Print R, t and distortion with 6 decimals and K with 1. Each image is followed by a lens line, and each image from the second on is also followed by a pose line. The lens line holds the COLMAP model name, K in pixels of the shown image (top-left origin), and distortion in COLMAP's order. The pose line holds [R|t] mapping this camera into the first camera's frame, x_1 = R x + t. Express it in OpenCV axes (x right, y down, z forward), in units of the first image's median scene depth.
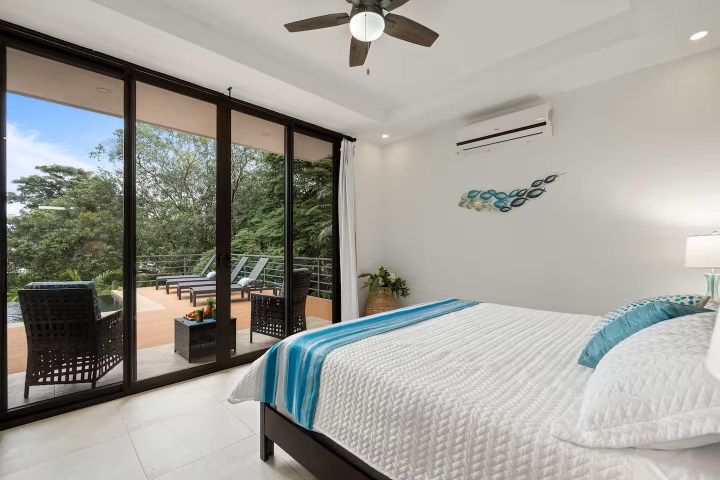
lens RADIAL K [[322.6, 0, 361.7], [0, 322.6, 234.2], [0, 0, 1]] dist [-0.002130, -0.000780]
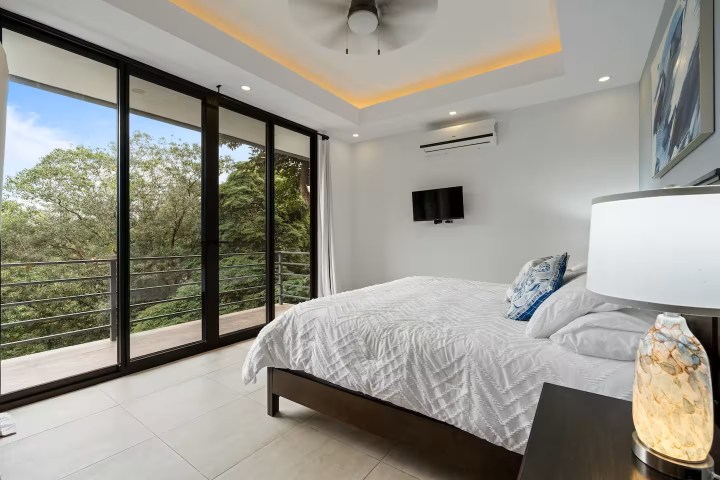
lens RADIAL K [[316.7, 0, 360.0], [0, 316.7, 240.0], [0, 0, 1]] dist [-0.001498, -0.000208]
pose [[0.987191, 0.001015, 0.159537, -0.113523], [-0.008836, 0.998793, 0.048323, -0.001678], [-0.159296, -0.049114, 0.986008, -0.118295]]
